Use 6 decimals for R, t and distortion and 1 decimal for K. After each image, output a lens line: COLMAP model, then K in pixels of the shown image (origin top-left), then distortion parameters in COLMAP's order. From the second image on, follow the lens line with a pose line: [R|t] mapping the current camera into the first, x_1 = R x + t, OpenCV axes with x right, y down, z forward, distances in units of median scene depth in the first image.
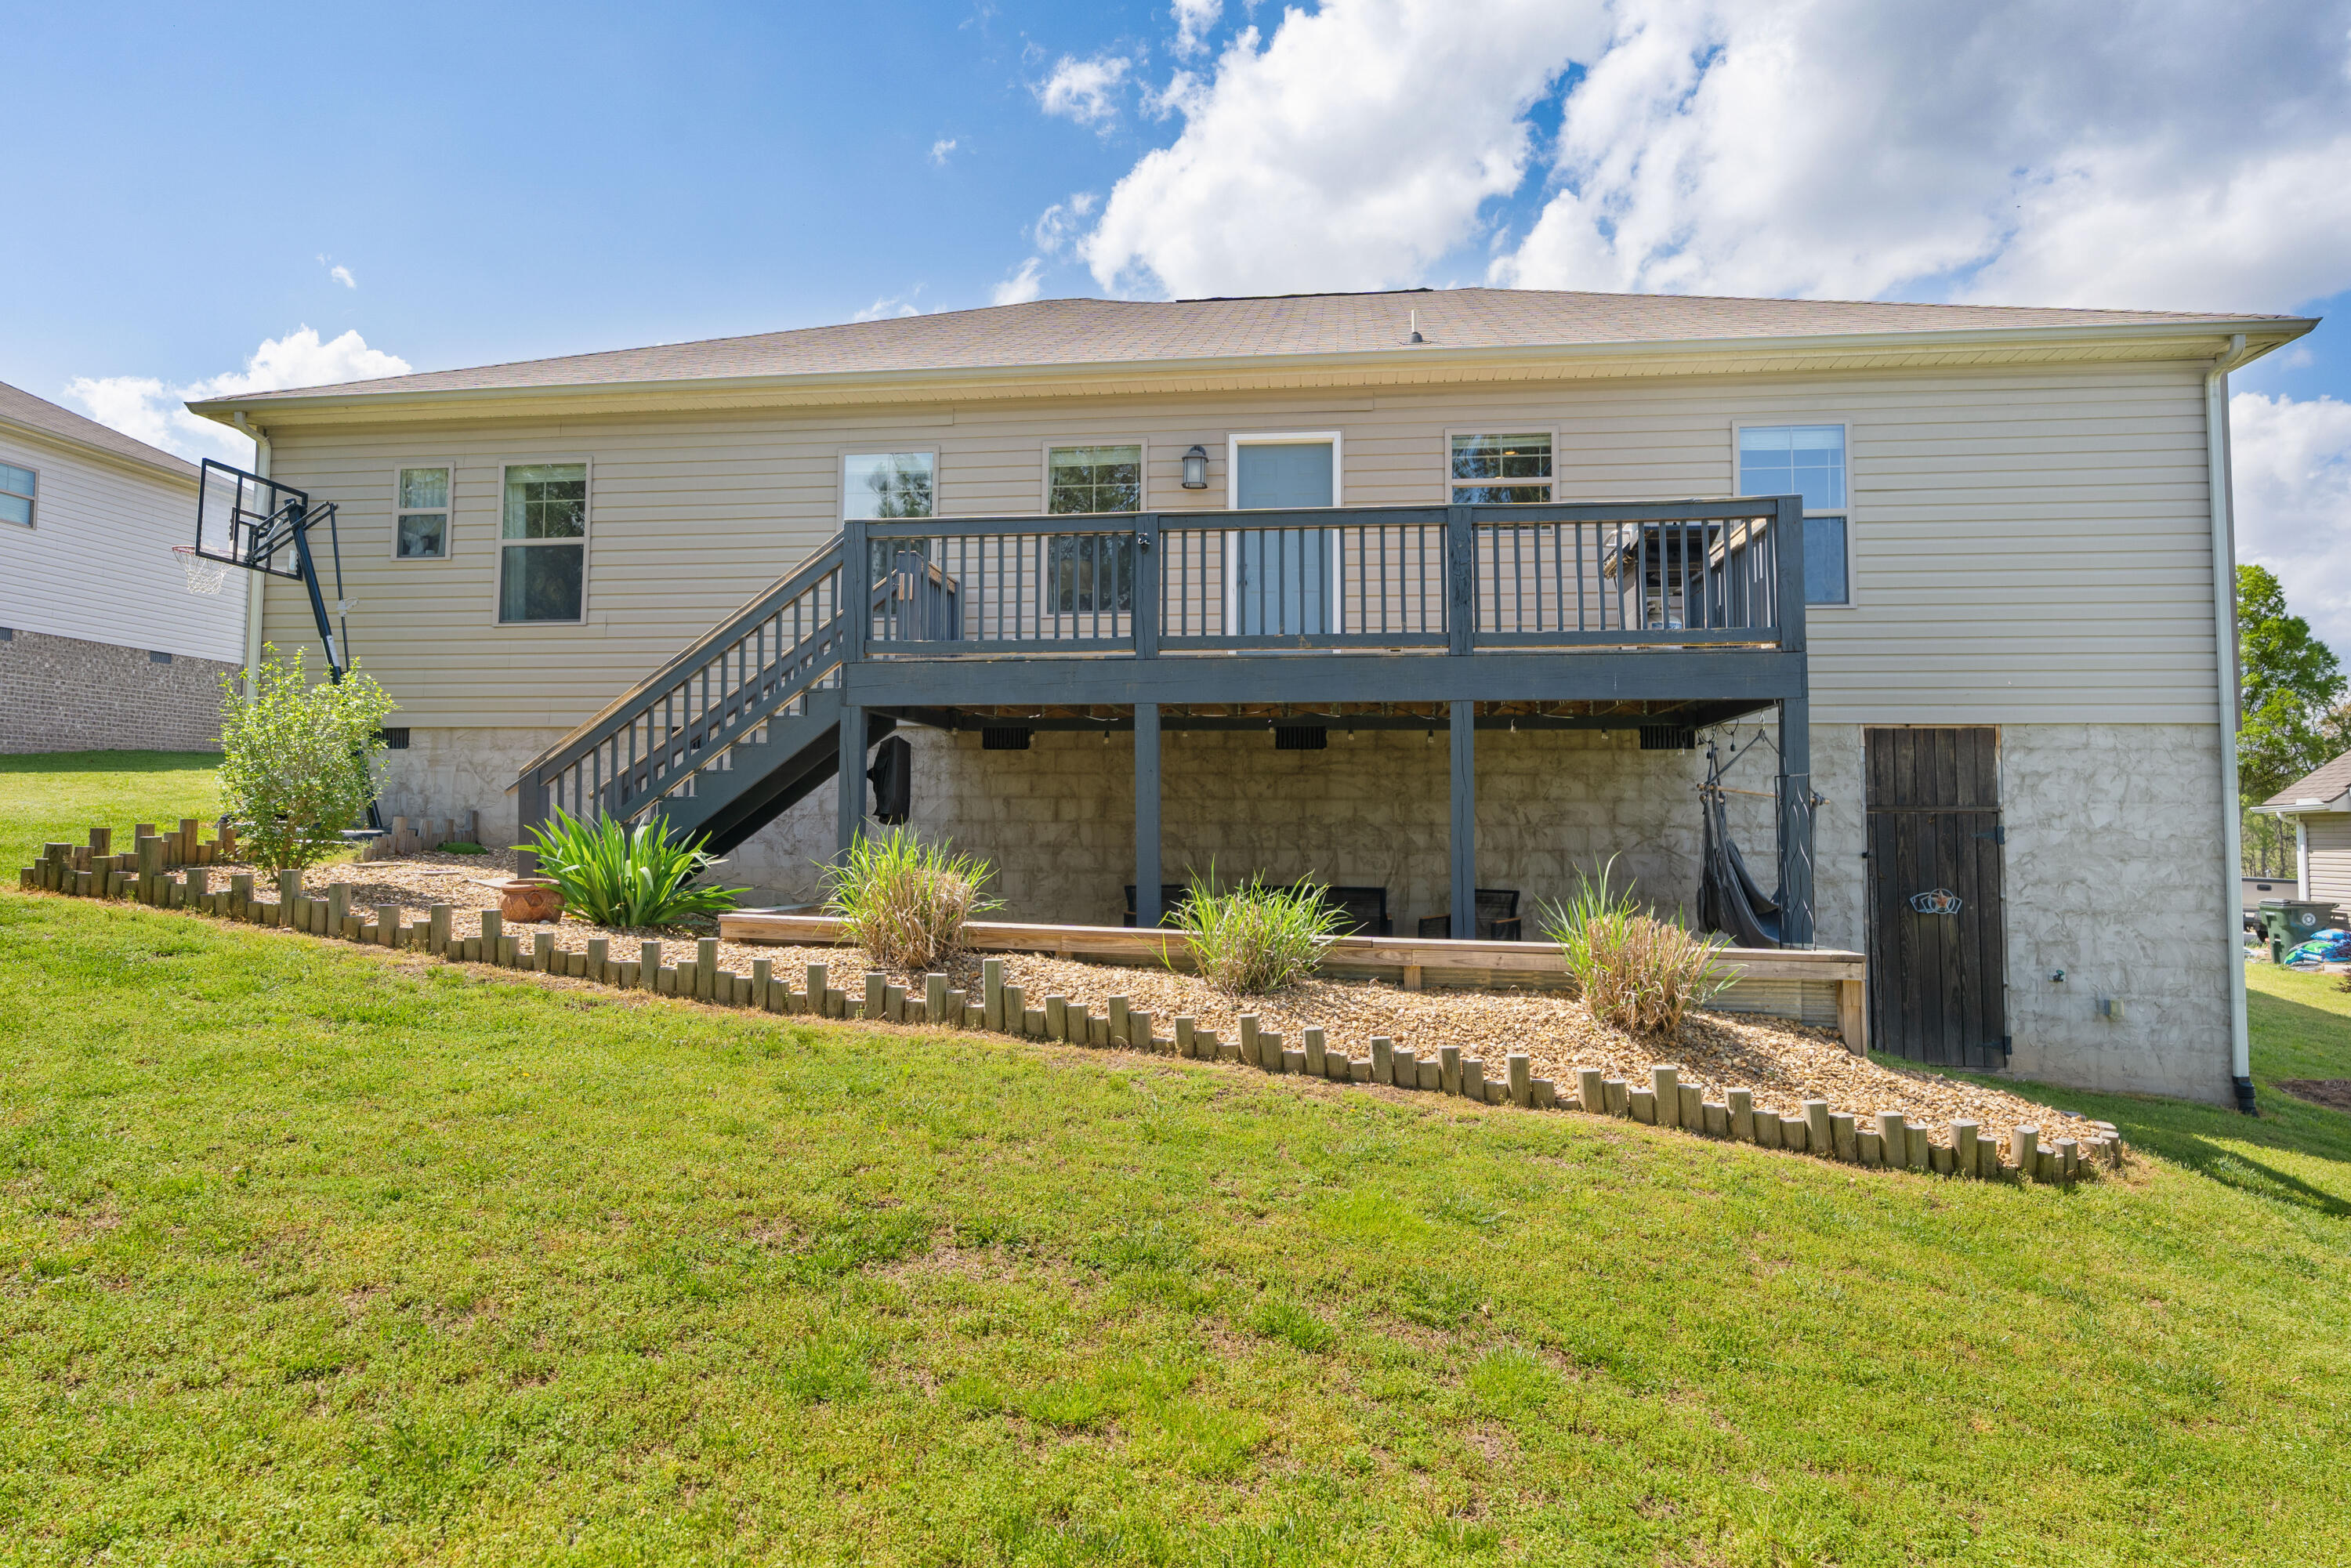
lens RADIAL K [[1317.6, 0, 1166.5], [0, 1317.6, 740.3], [0, 0, 1]] dist [0.004184, 0.001077]
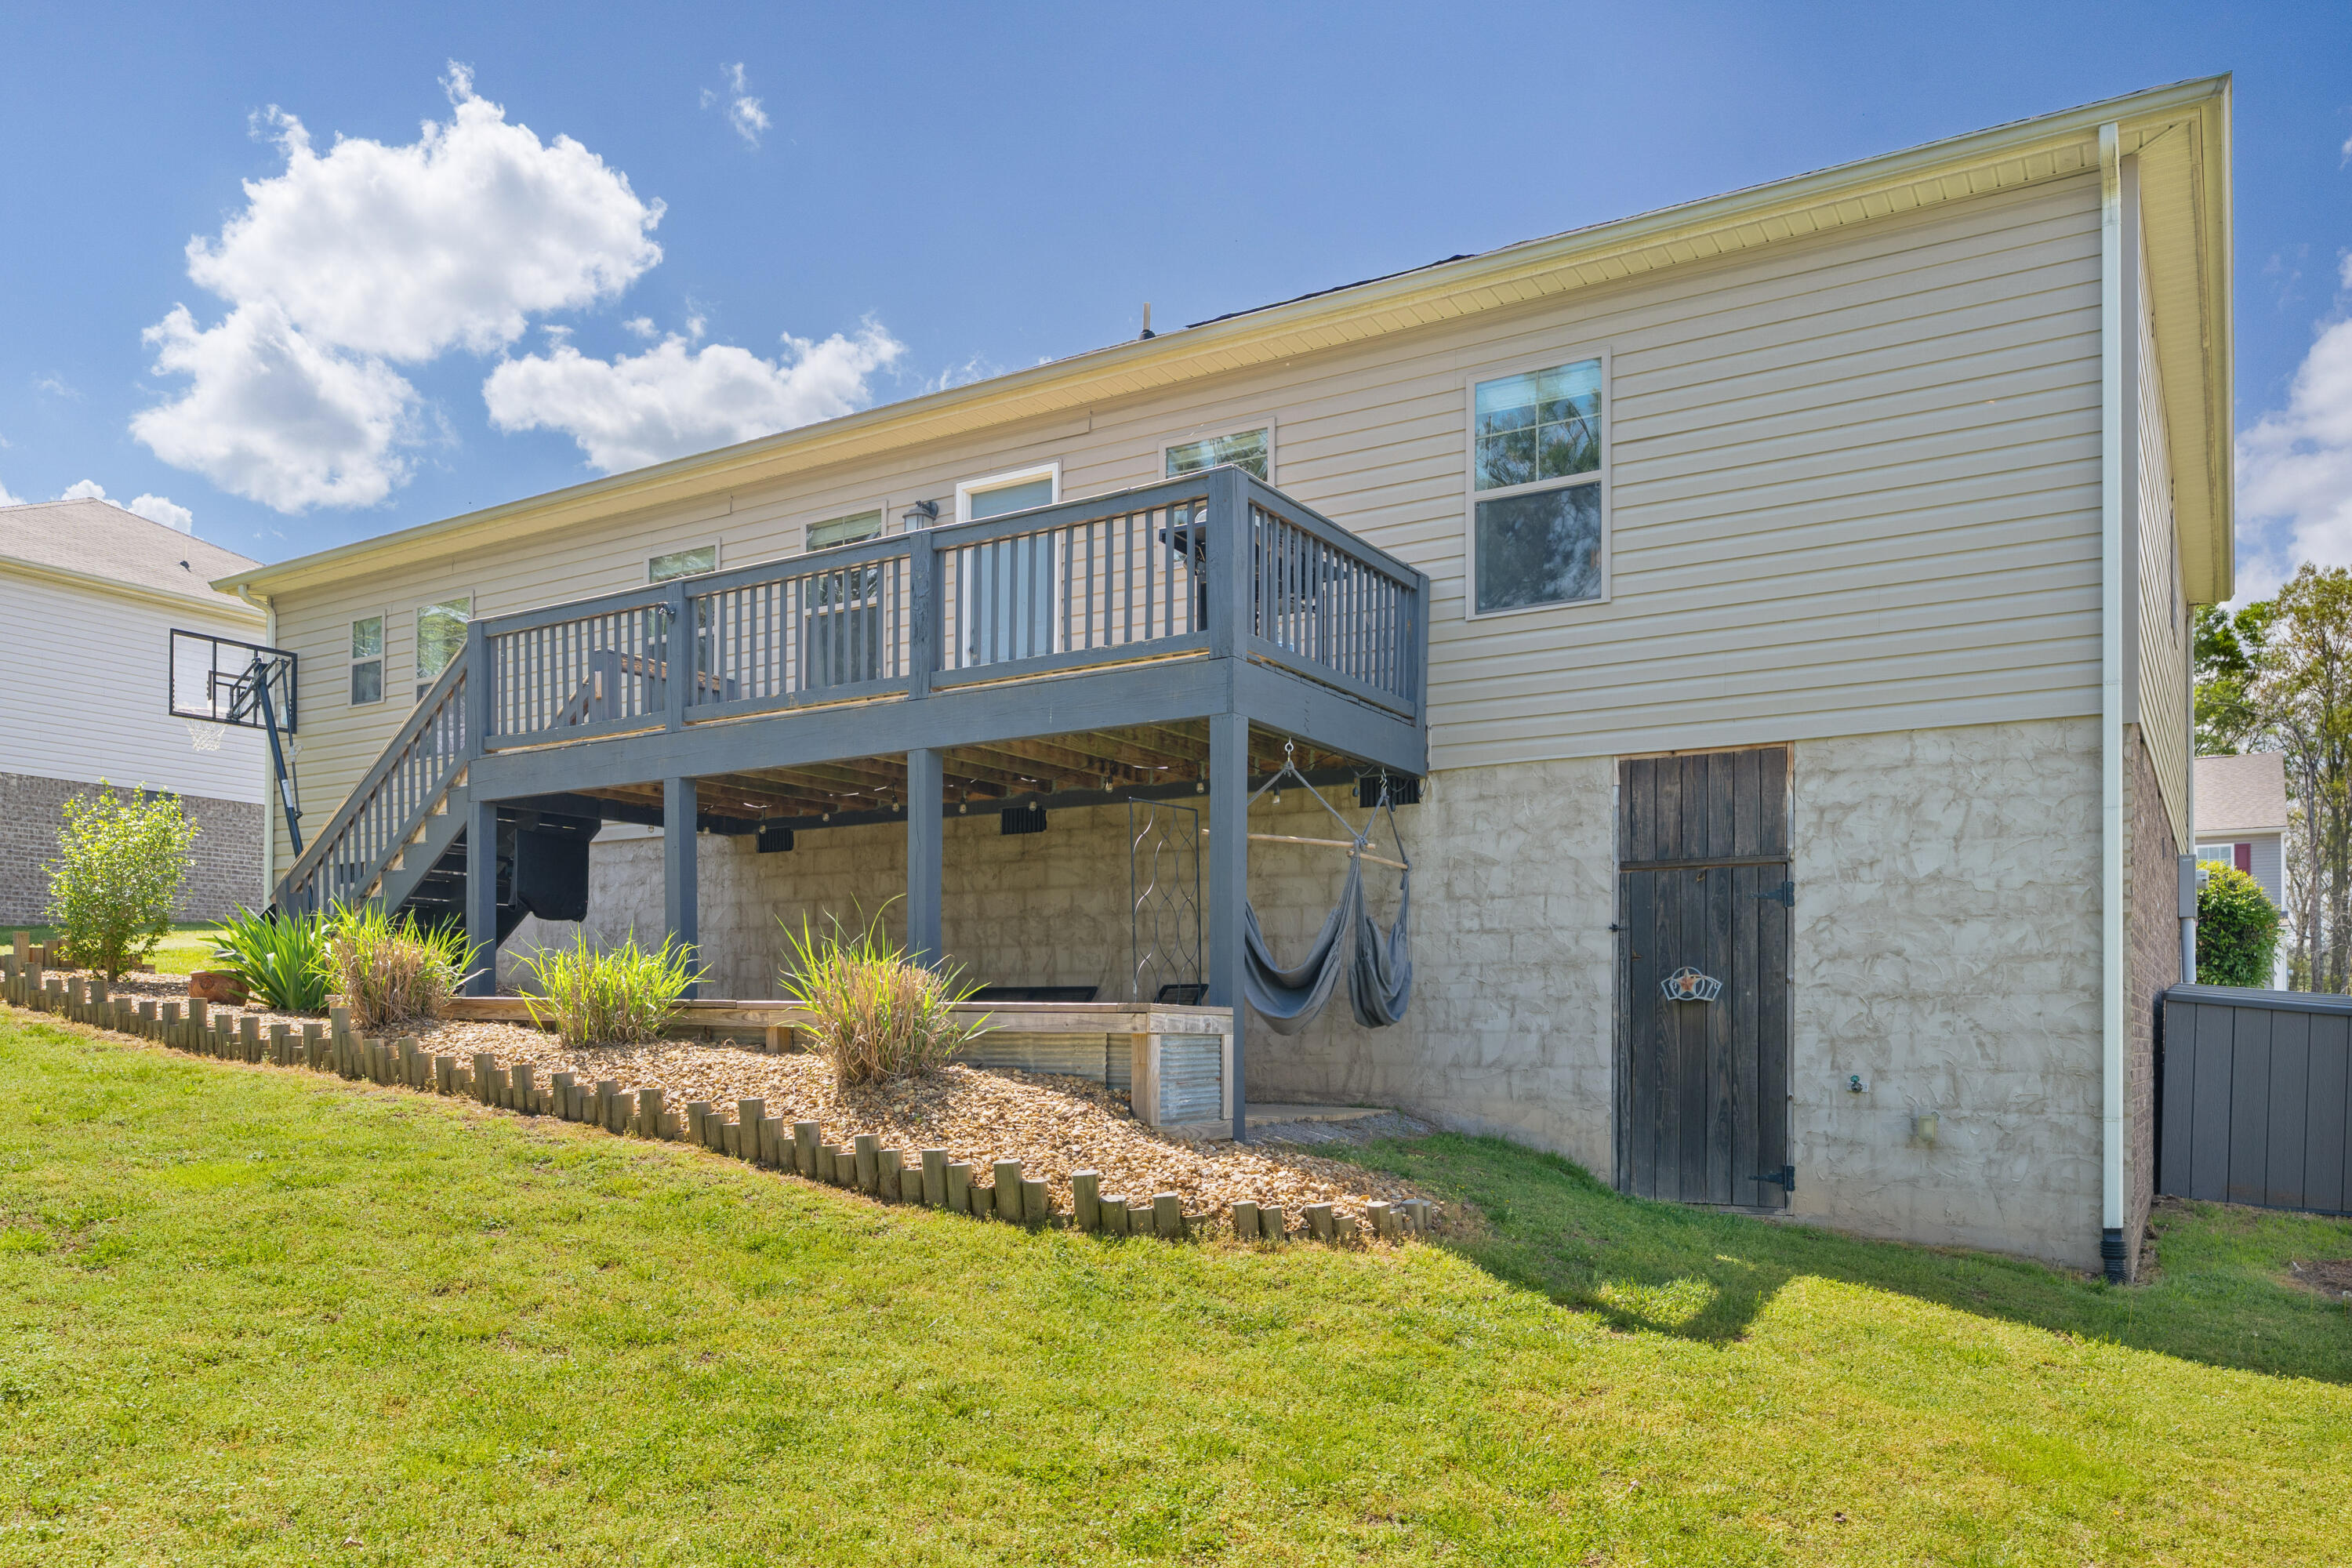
lens RADIAL K [[1674.9, 0, 1164.6], [0, 1674.9, 1000.3], [0, 0, 1]] dist [0.004425, 0.002810]
pose [[0.911960, -0.012513, -0.410088, 0.692751], [0.031092, 0.998768, 0.038668, 0.083745], [0.409099, -0.048014, 0.911226, 0.012347]]
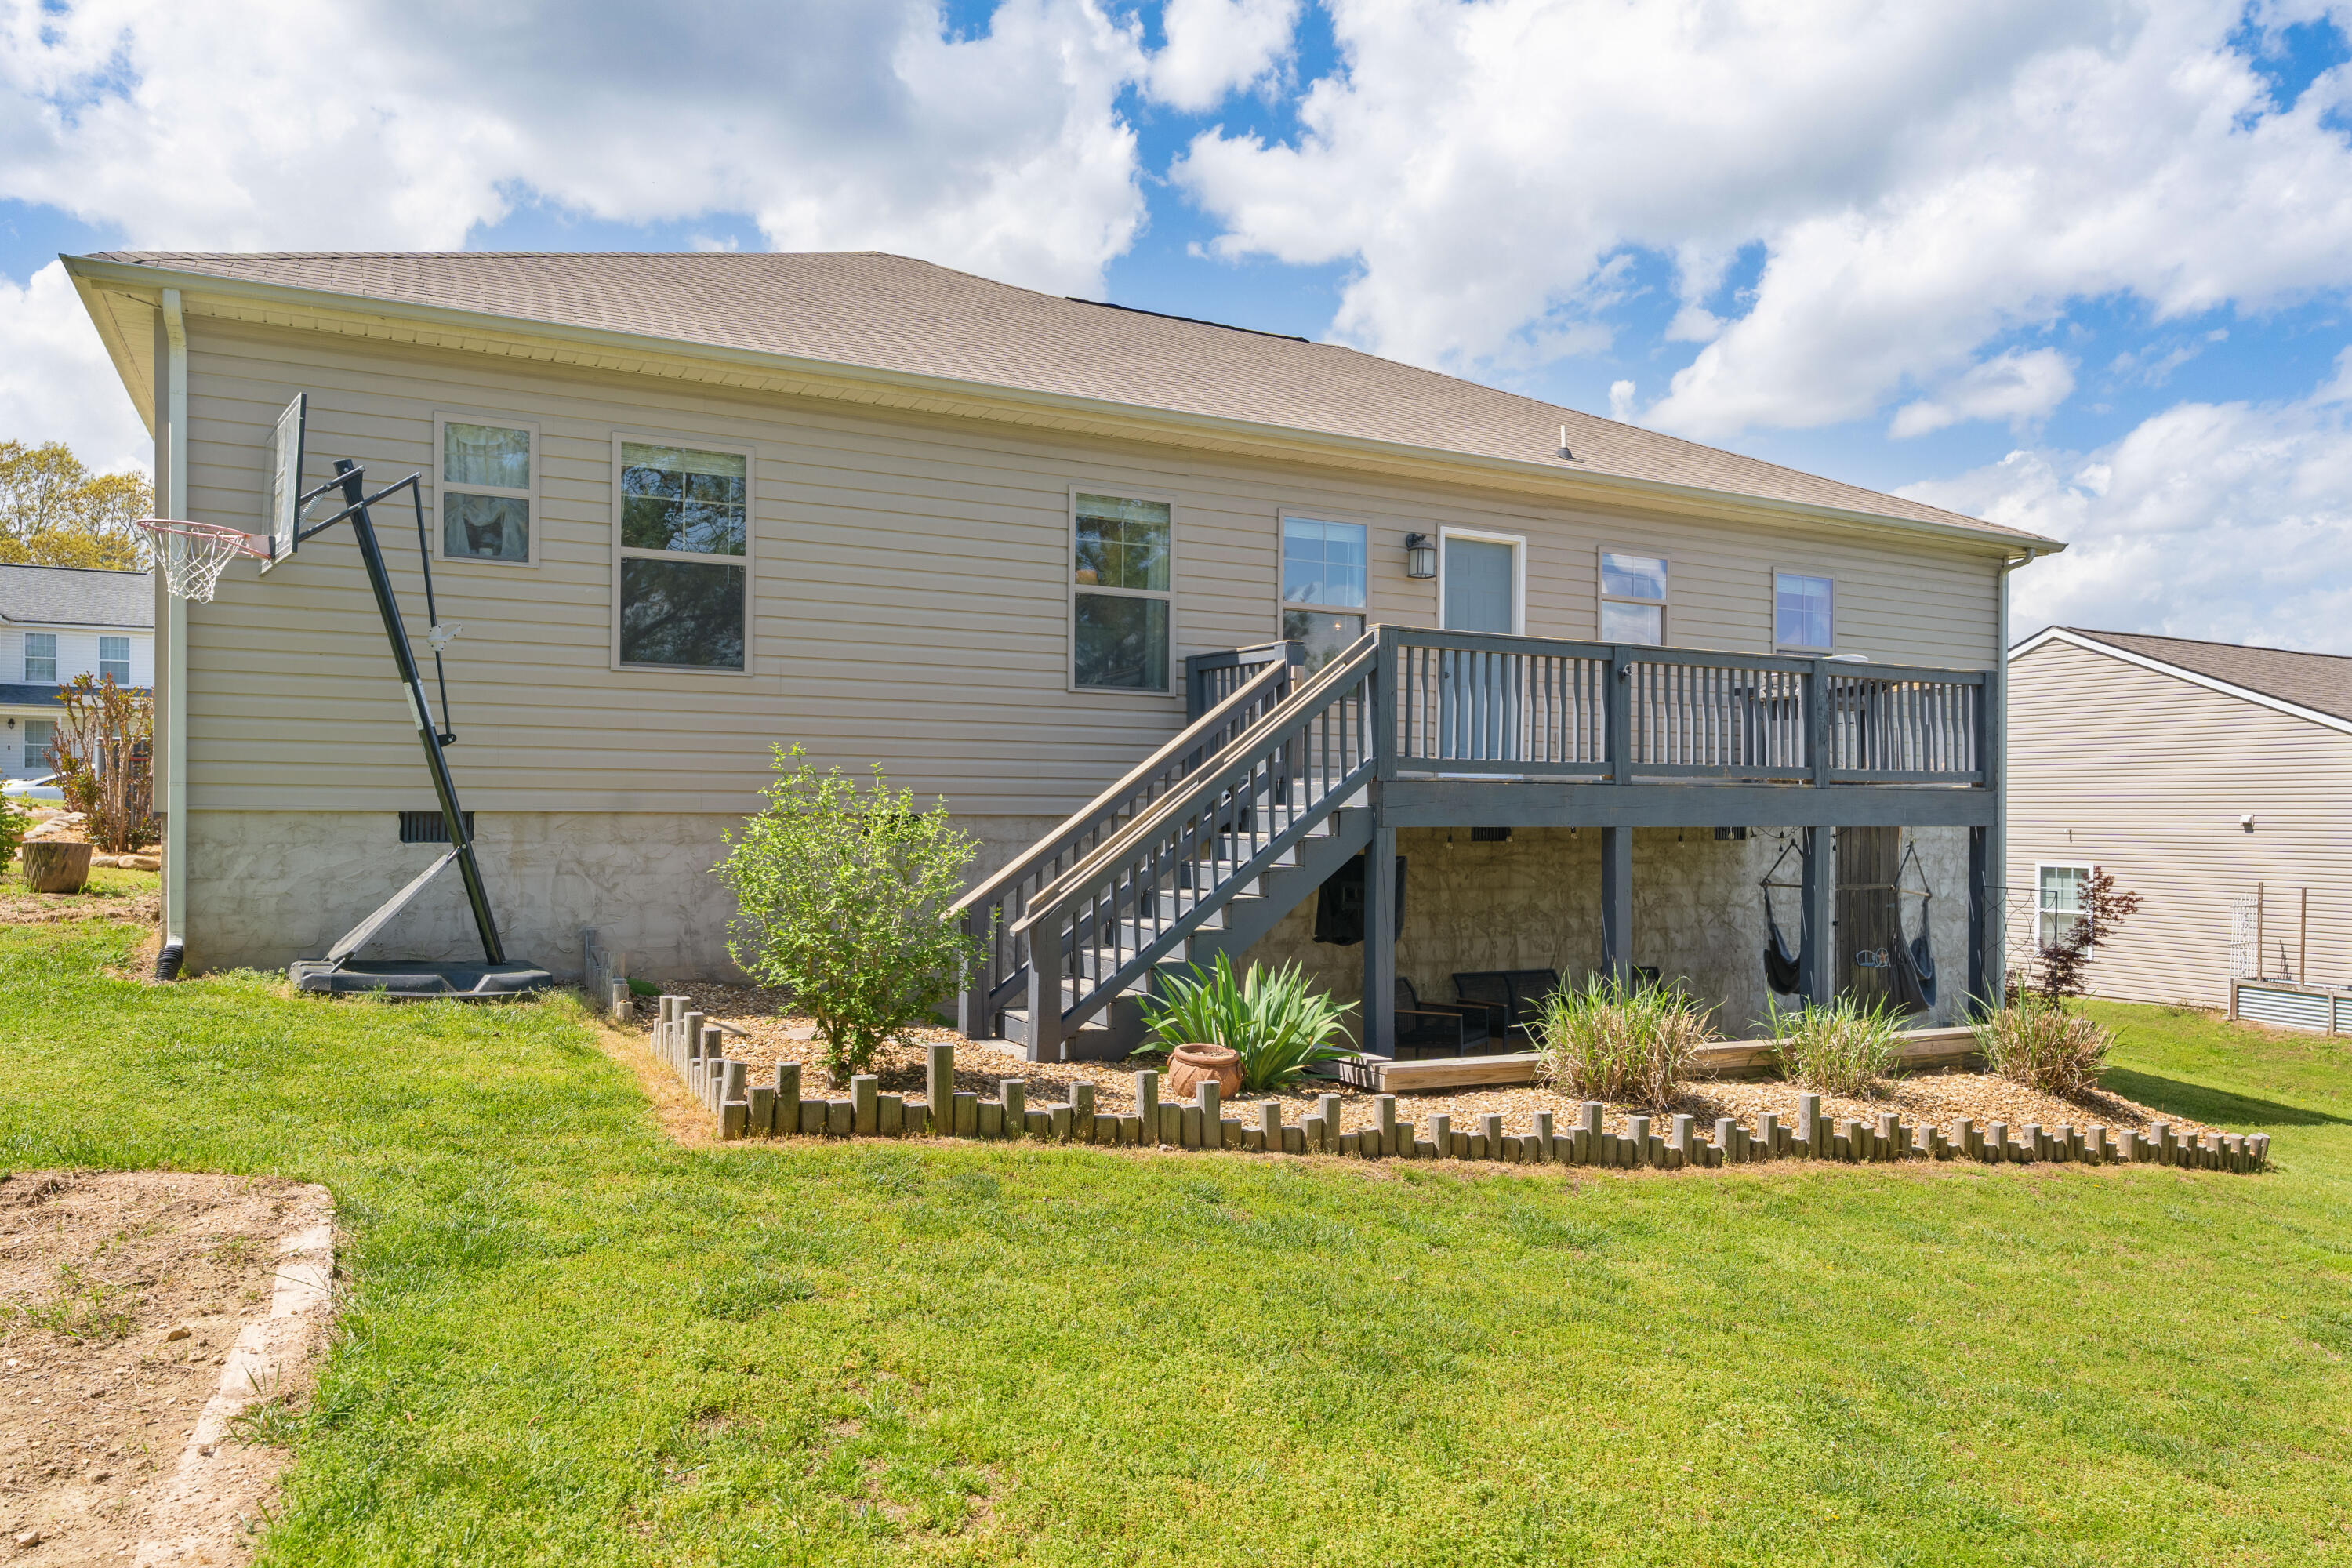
lens RADIAL K [[1550.3, 0, 1164.0], [0, 1550.3, 791.5], [0, 0, 1]] dist [0.002695, 0.002039]
pose [[0.811588, 0.004975, 0.584209, -0.885604], [-0.044526, 0.997582, 0.053361, -0.092406], [-0.582530, -0.069320, 0.809848, 0.168936]]
